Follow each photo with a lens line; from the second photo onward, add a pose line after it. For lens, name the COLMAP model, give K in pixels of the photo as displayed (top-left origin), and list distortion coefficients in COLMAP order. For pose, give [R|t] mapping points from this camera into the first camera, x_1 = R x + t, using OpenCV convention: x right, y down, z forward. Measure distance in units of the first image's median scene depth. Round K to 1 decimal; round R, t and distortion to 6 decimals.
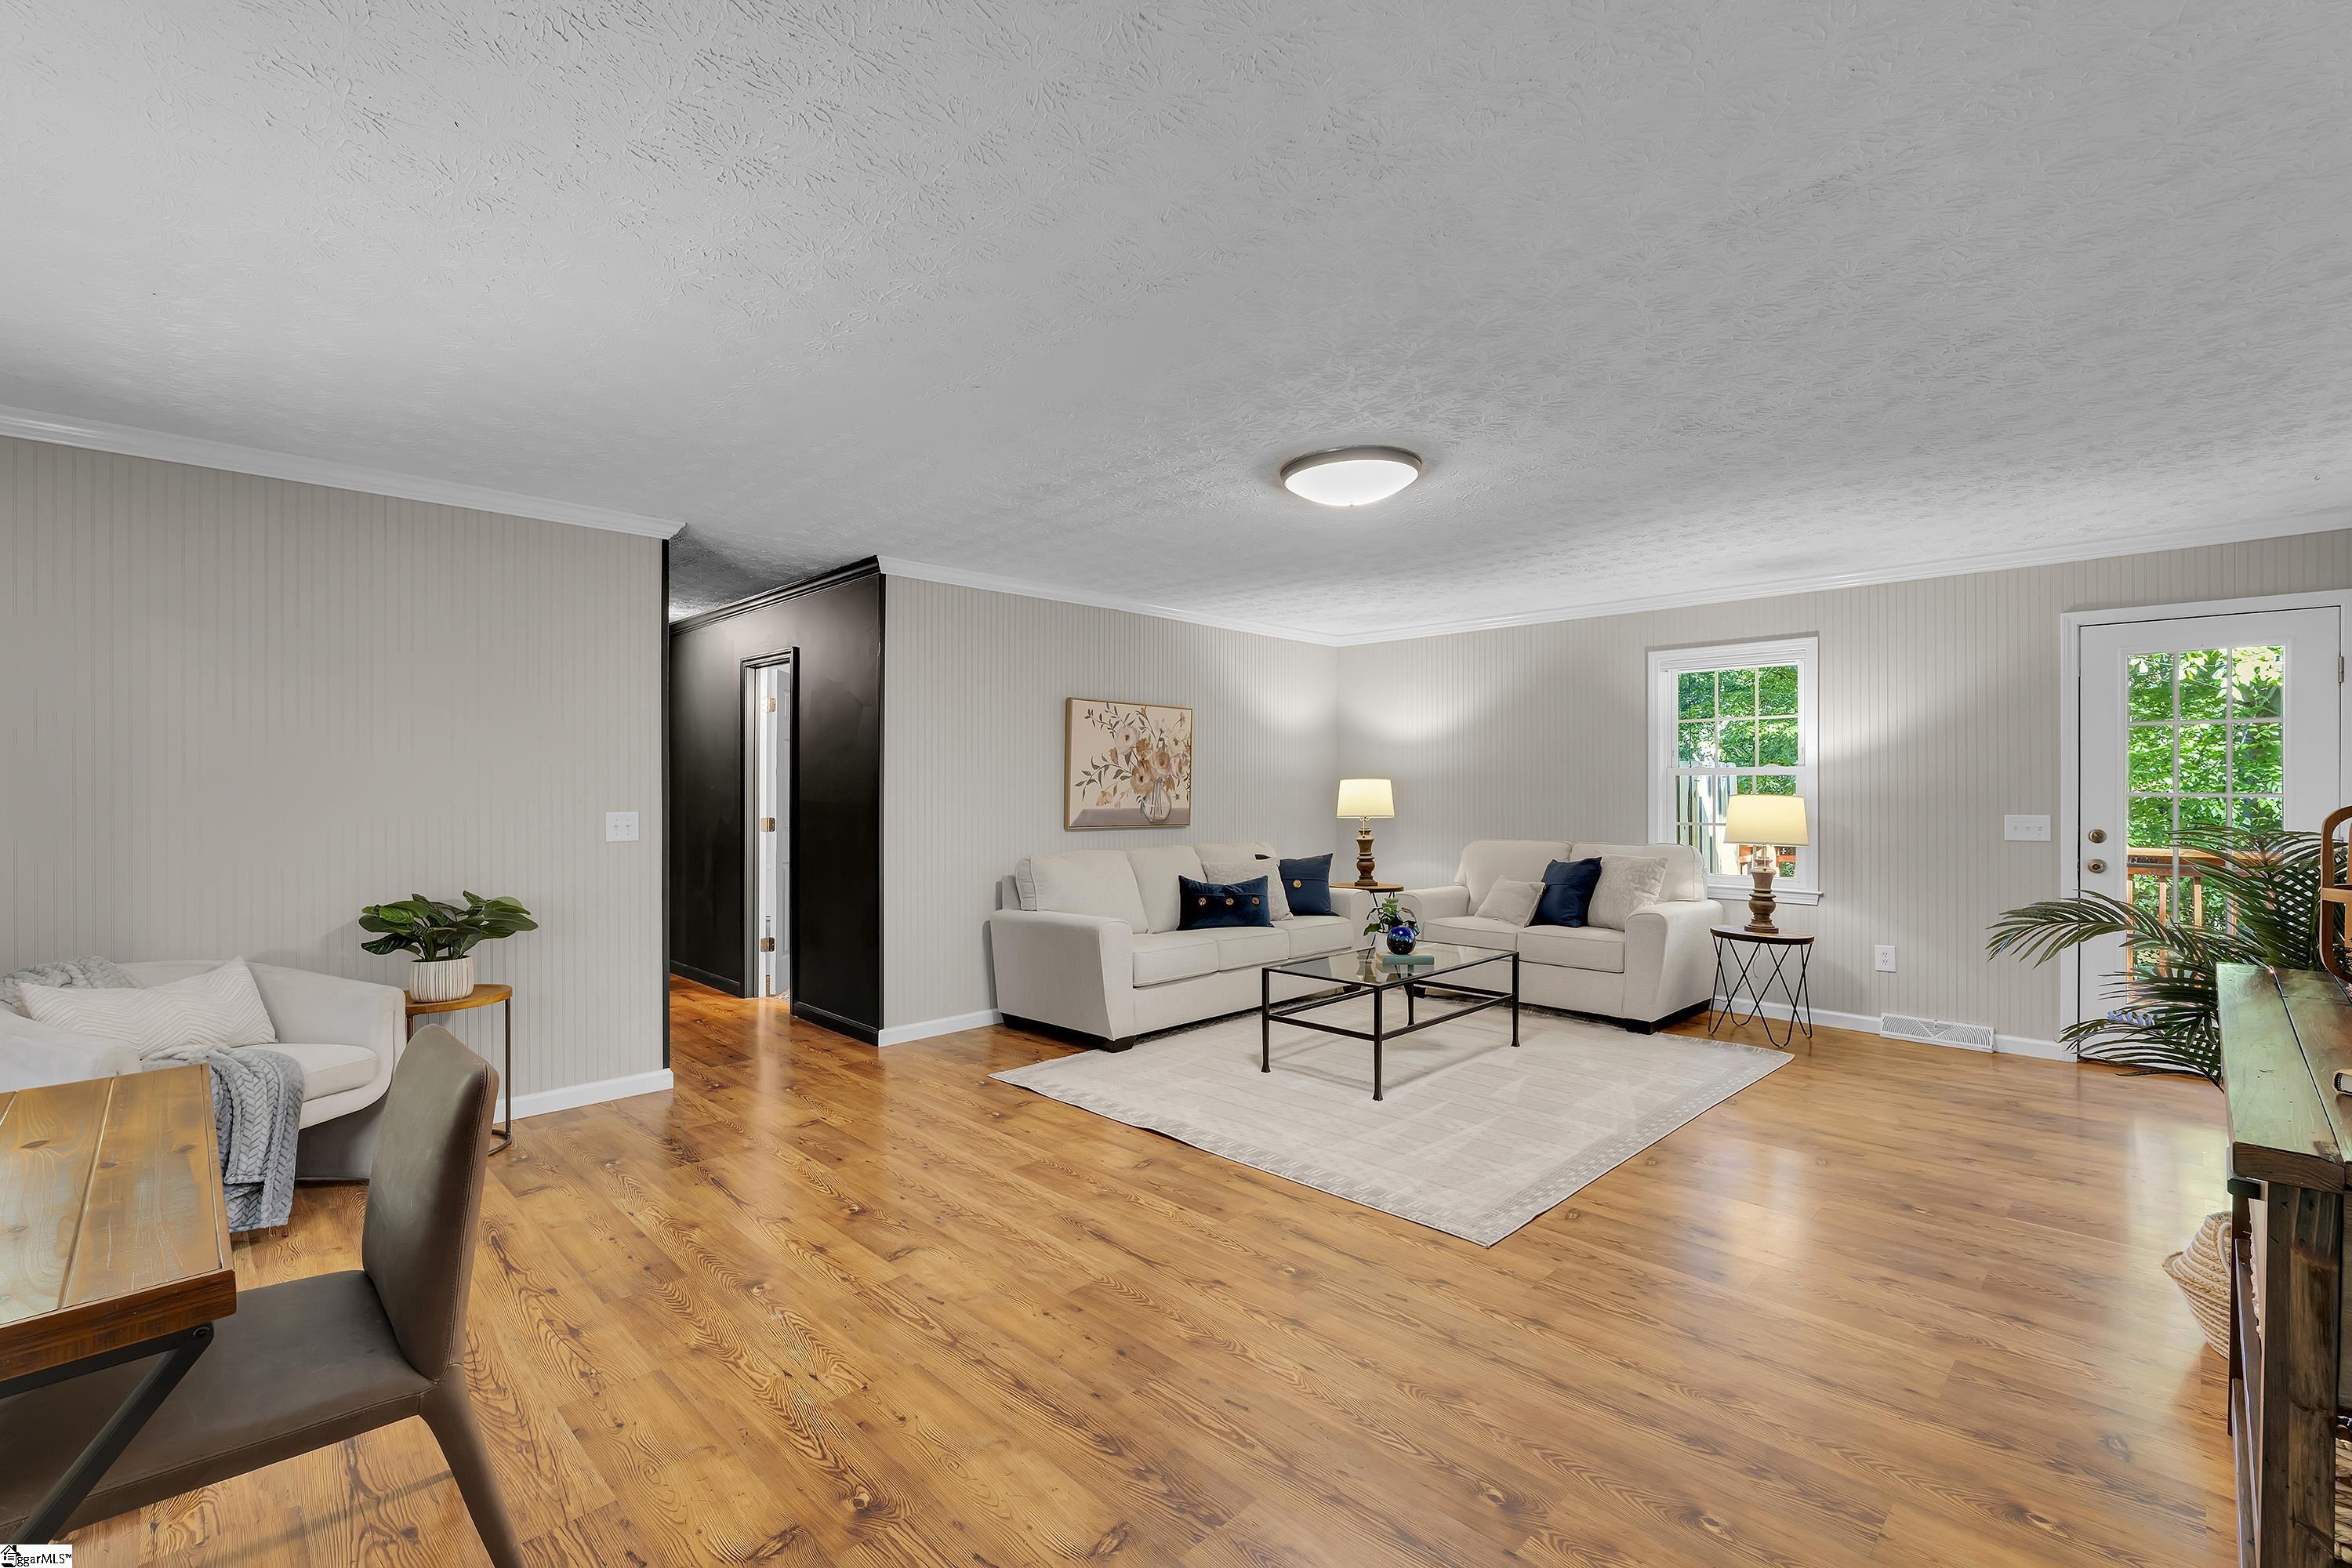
lens RADIAL K [[1043.1, 0, 1180.2], [0, 1043.1, 785.7], [0, 0, 1]] dist [-0.003393, 0.000439]
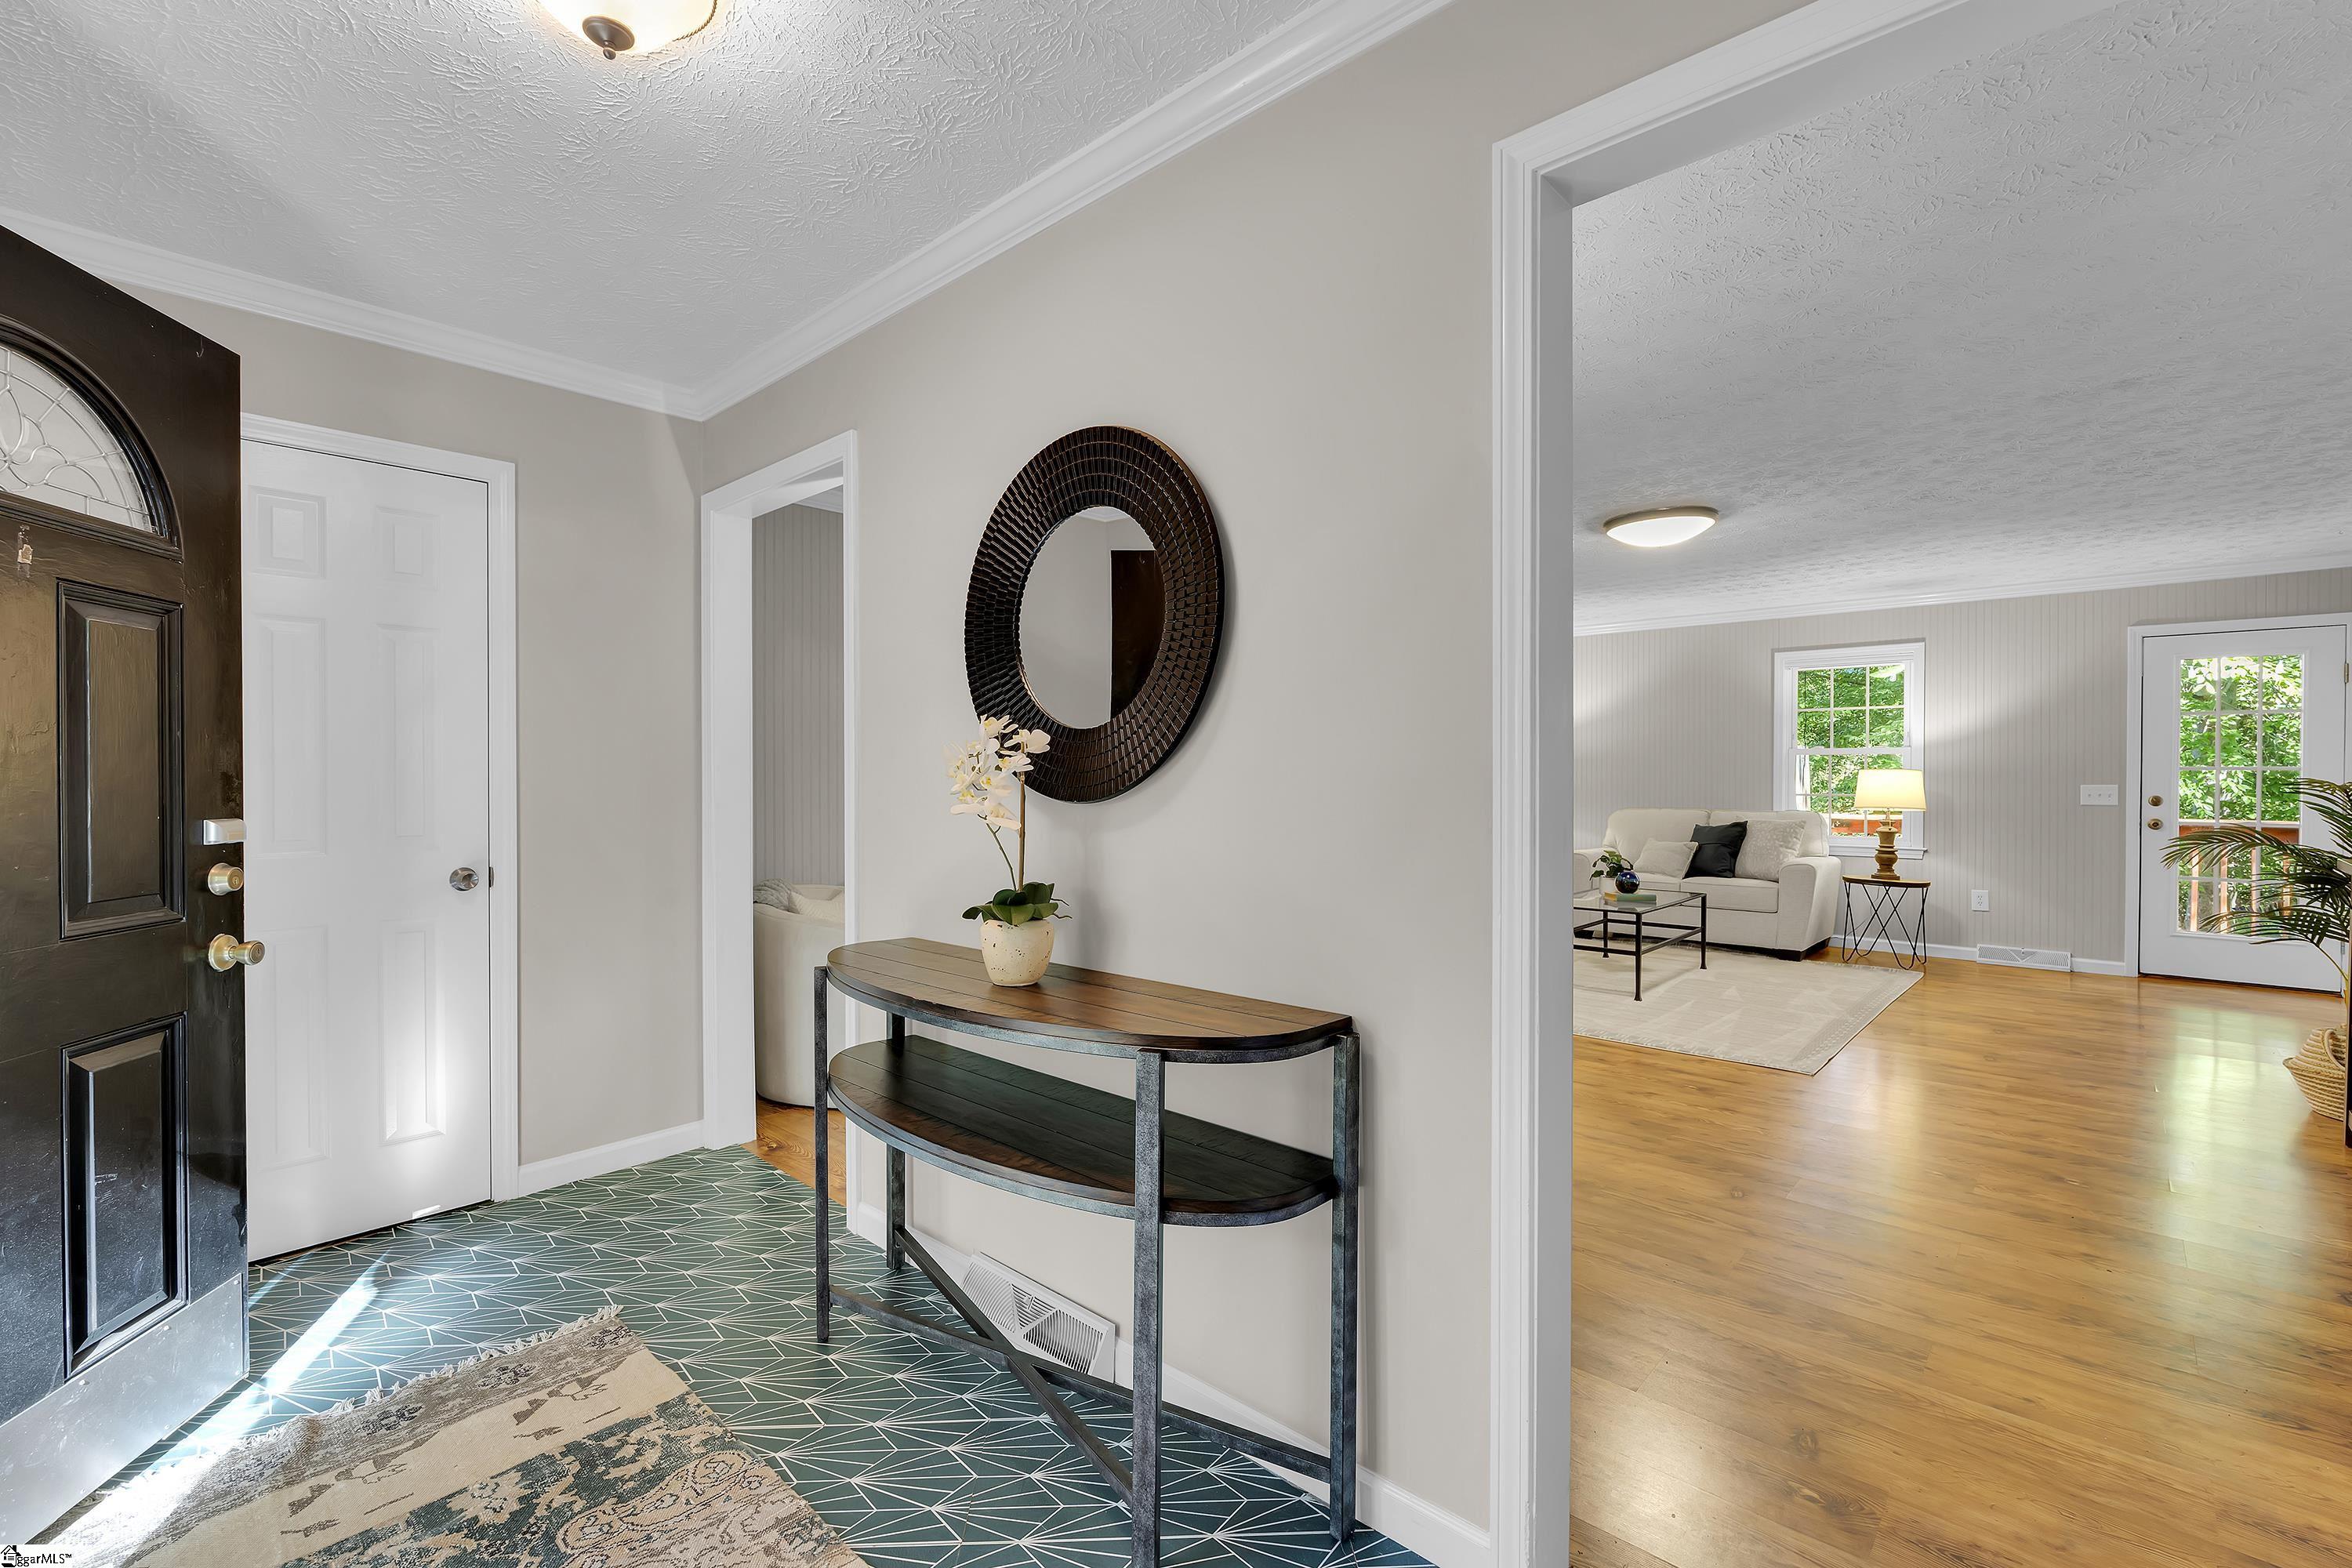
lens RADIAL K [[1043.1, 0, 1176.9], [0, 1043.1, 780.6], [0, 0, 1]] dist [-0.003393, 0.000439]
pose [[0.999136, 0.002079, 0.041507, -0.342593], [-0.002375, 0.999972, 0.007084, 0.015585], [-0.041491, -0.007177, 0.999113, -0.210723]]
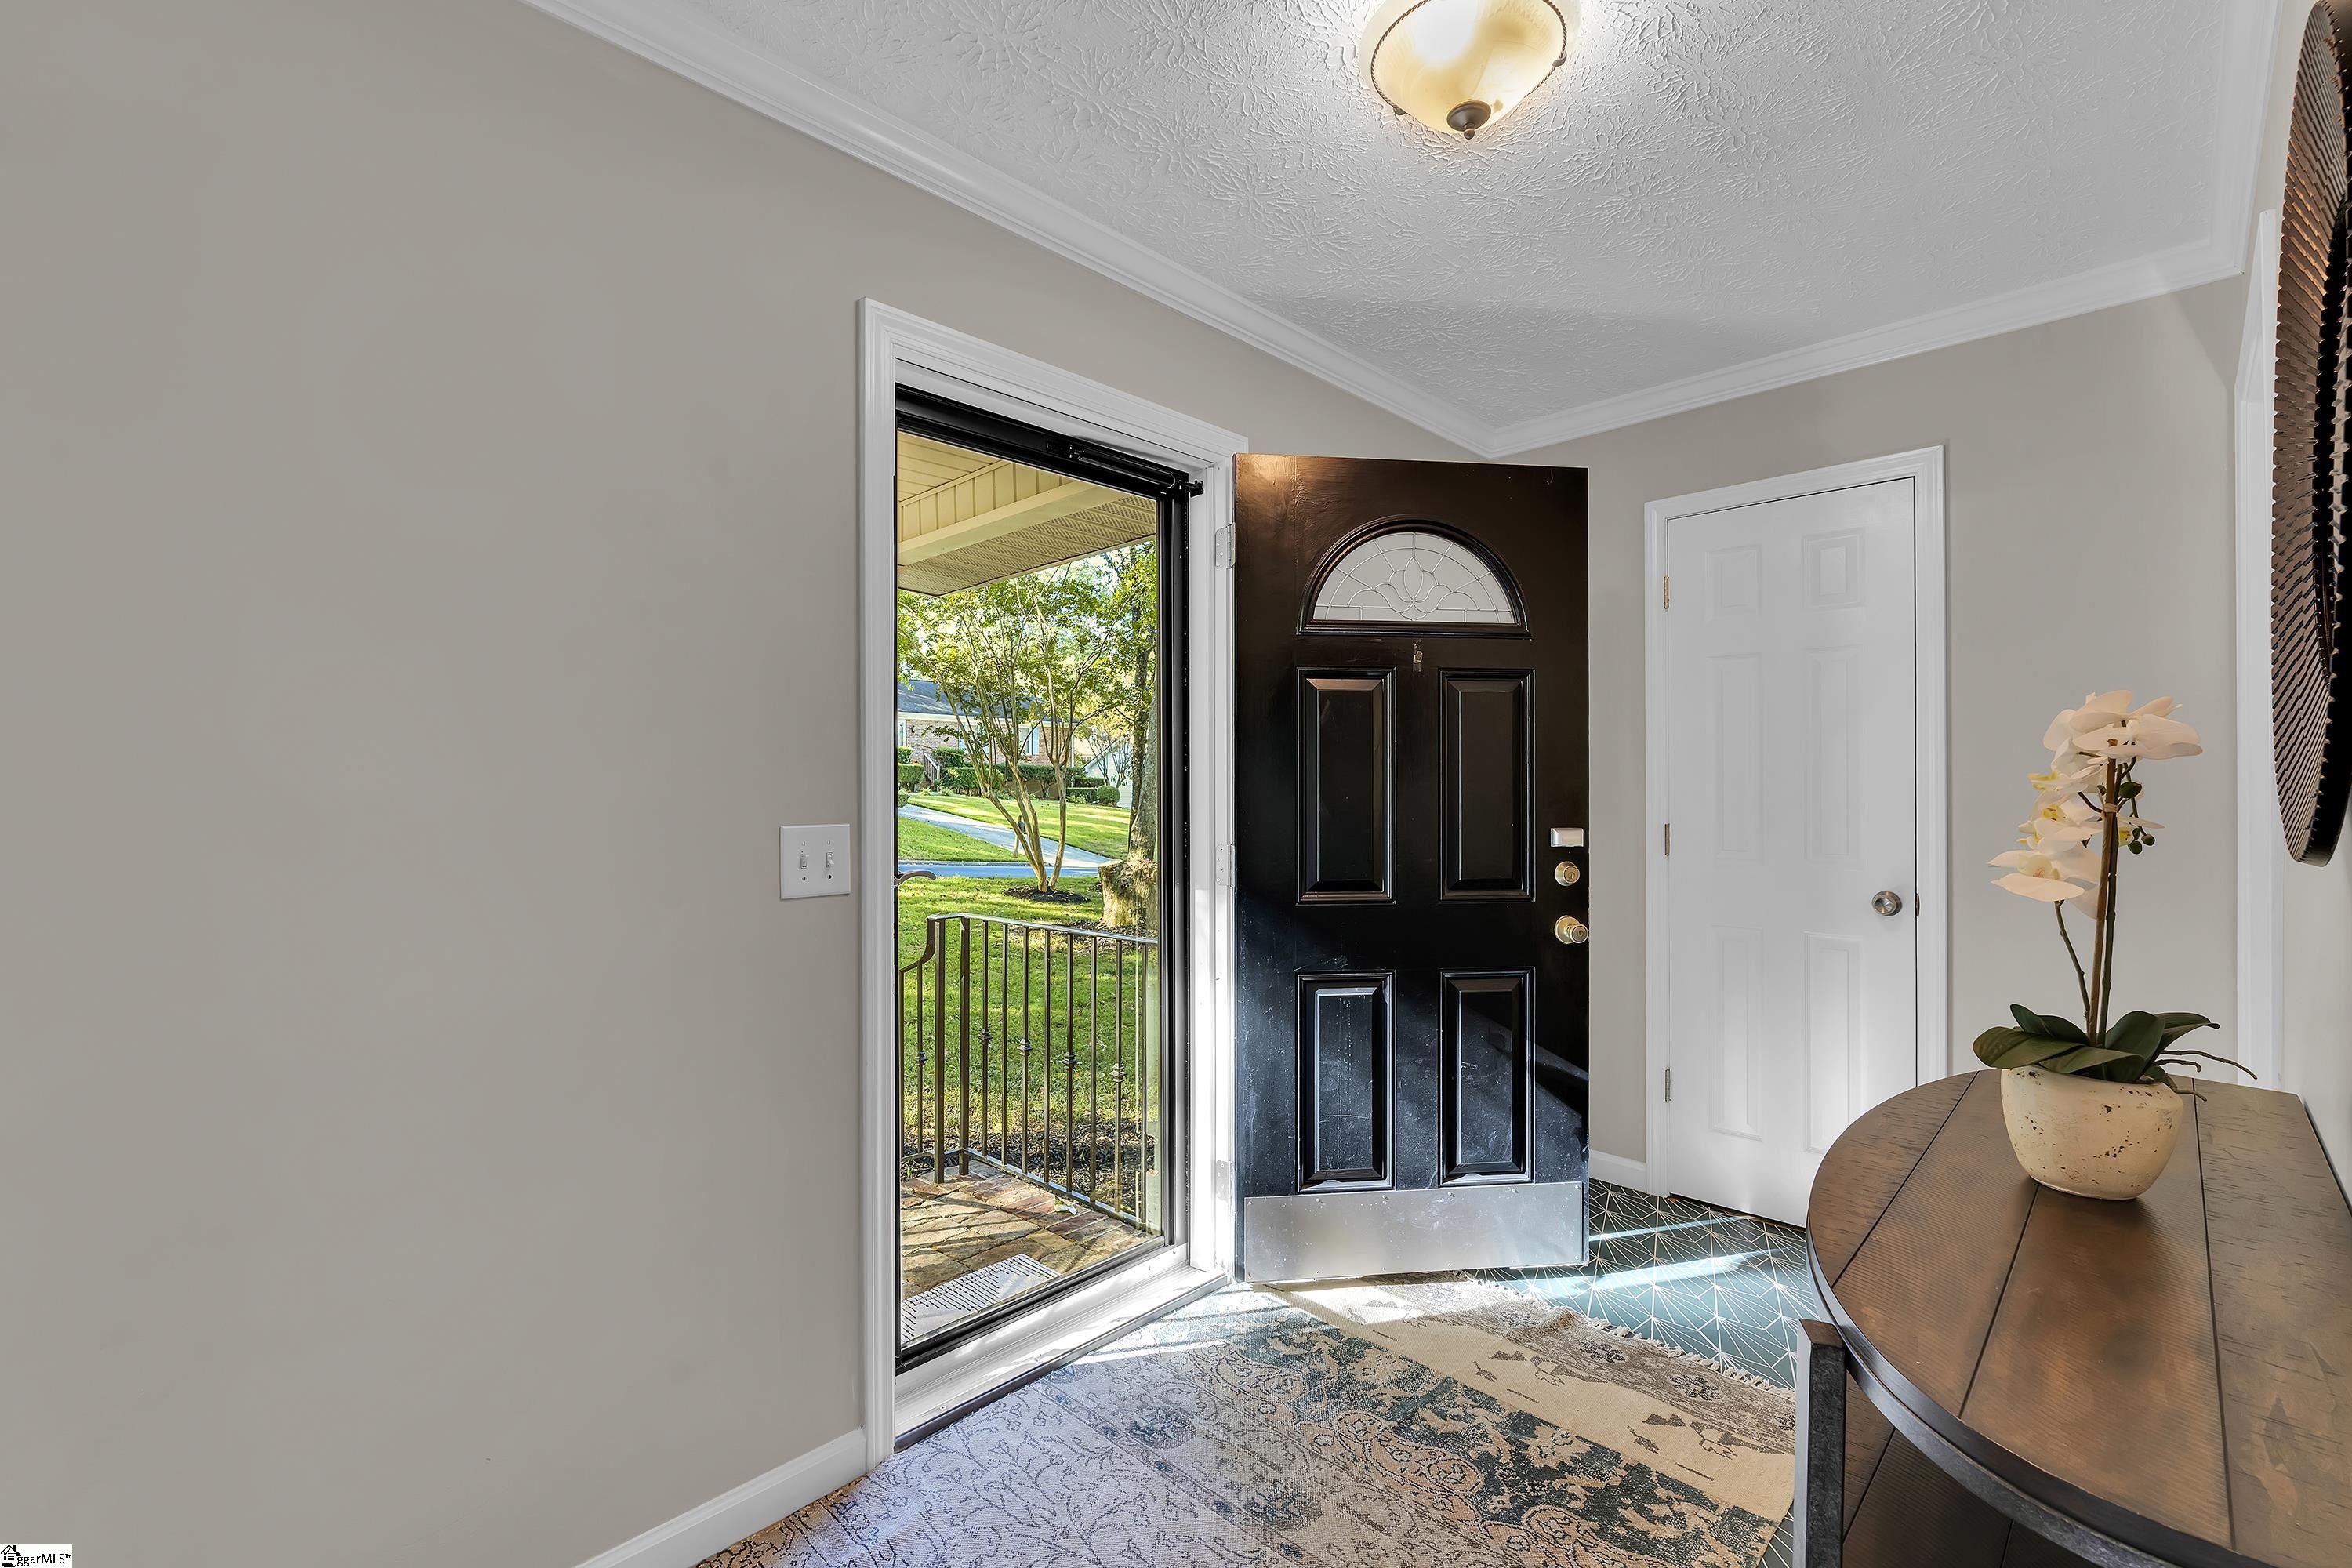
lens RADIAL K [[1043.1, 0, 1178.0], [0, 1043.1, 789.3], [0, 0, 1]] dist [-0.003393, 0.000439]
pose [[-0.004013, 0.004296, -0.999983, -0.178460], [0.002271, 0.999988, 0.004286, 0.012135], [0.999989, -0.002254, -0.004022, -0.004626]]
